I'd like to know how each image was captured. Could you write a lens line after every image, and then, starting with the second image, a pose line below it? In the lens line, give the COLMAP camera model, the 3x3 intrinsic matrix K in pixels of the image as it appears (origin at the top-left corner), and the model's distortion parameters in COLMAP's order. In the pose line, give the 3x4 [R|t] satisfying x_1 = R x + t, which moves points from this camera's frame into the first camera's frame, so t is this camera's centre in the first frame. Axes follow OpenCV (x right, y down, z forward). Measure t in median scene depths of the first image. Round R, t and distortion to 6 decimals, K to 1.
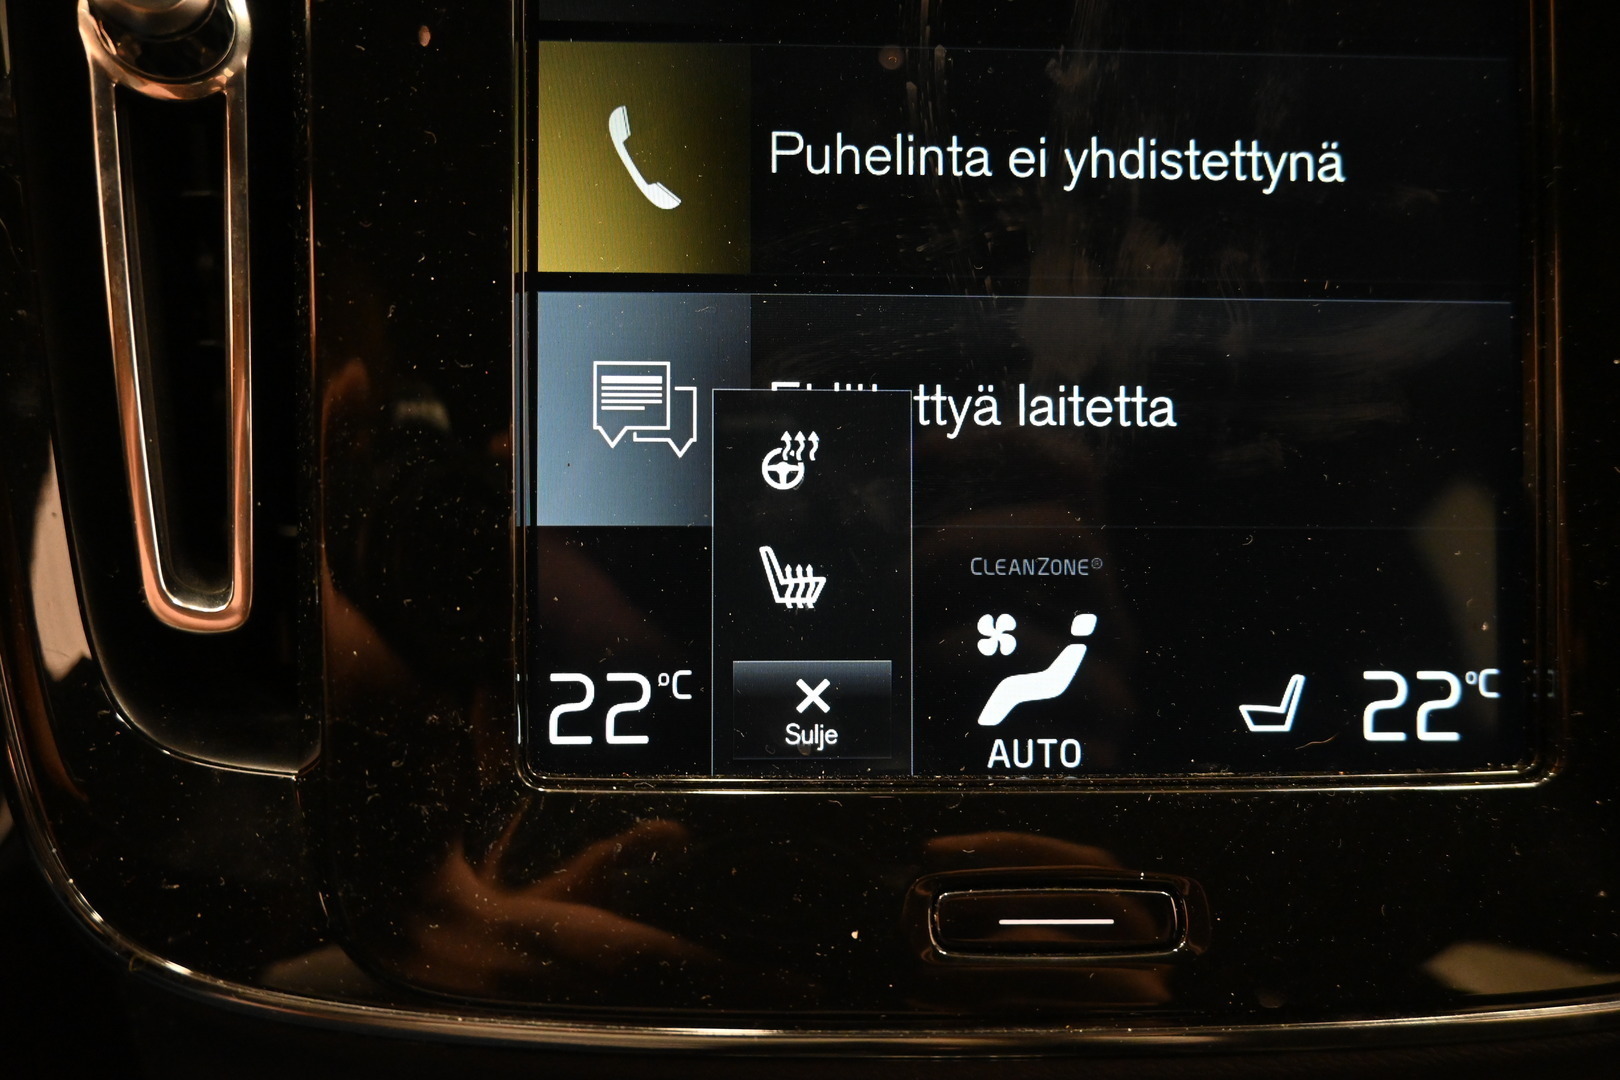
lens RADIAL K [[1113.0, 0, 824.1], [0, 1113.0, 547.0], [0, 0, 1]] dist [0.001206, 0.011281]
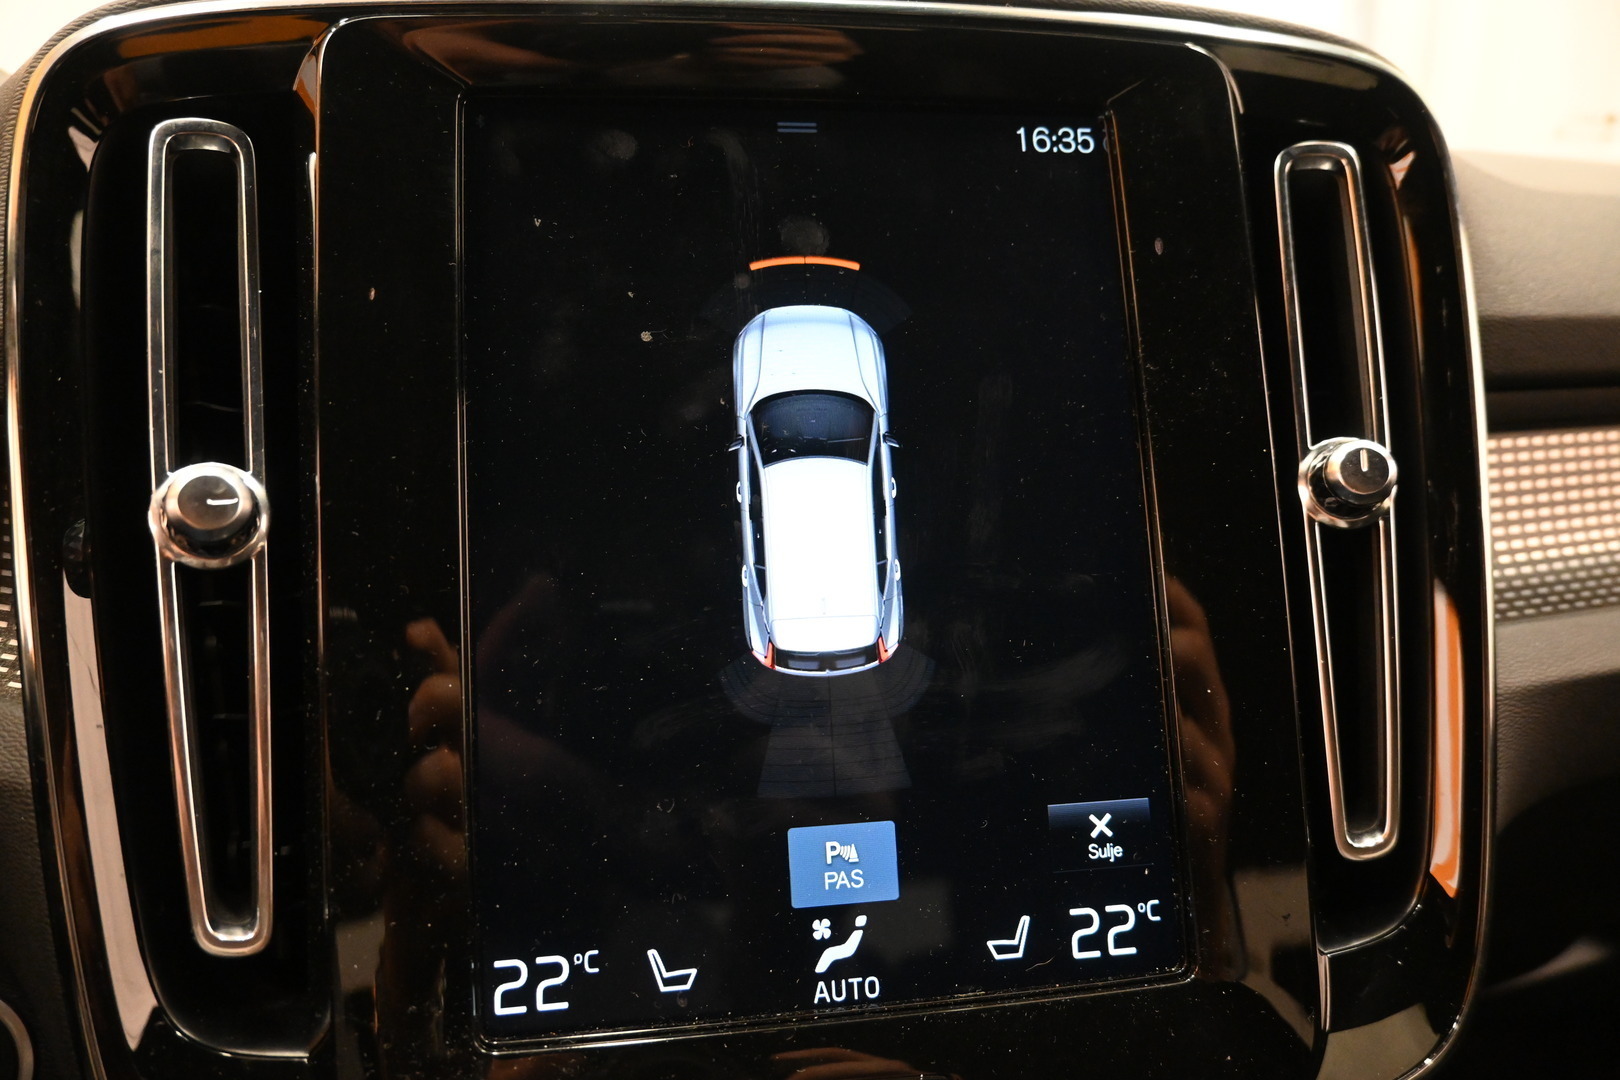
lens RADIAL K [[1113.0, 0, 821.7], [0, 1113.0, 541.5], [0, 0, 1]] dist [0.001206, 0.011281]
pose [[0.992792, -0.042380, 0.112107, 0.023222], [0.054813, 0.992390, -0.110258, -0.224317], [-0.106581, 0.115608, 0.987560, -0.456405]]
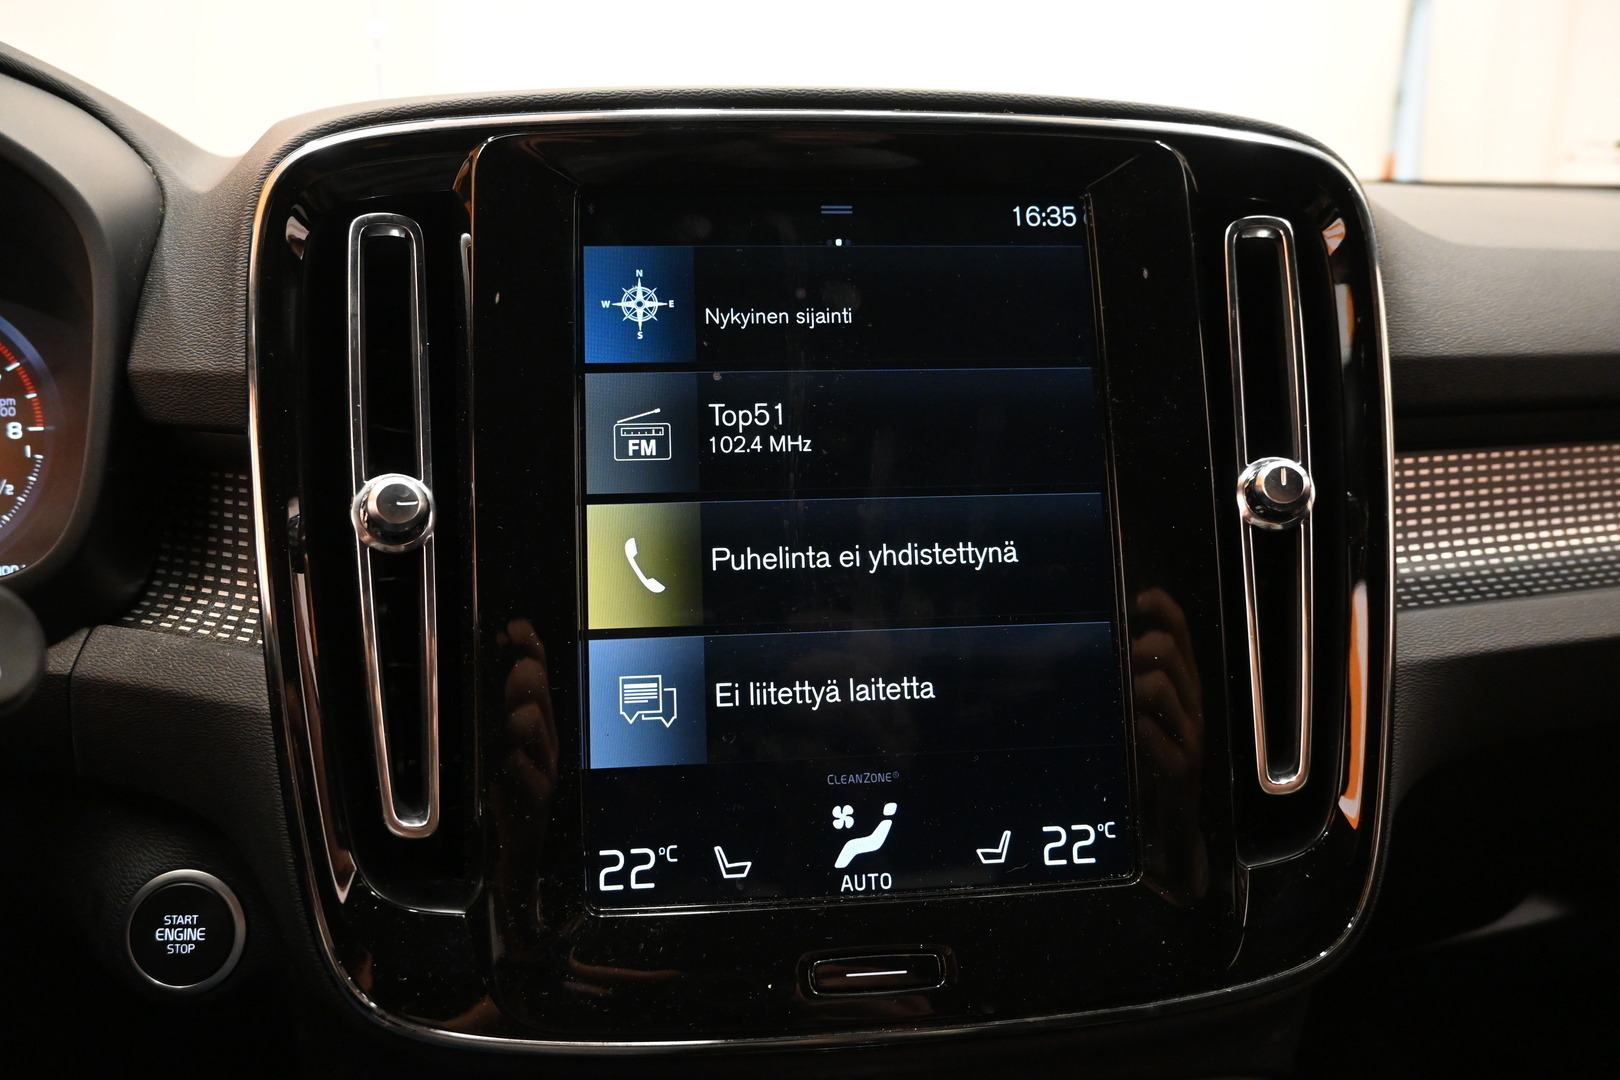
lens RADIAL K [[1113.0, 0, 821.8], [0, 1113.0, 539.3], [0, 0, 1]] dist [0.001206, 0.011281]
pose [[0.997605, -0.032791, 0.060899, 0.022950], [0.039460, 0.992952, -0.111754, -0.172866], [-0.056805, 0.113889, 0.991868, -0.876663]]
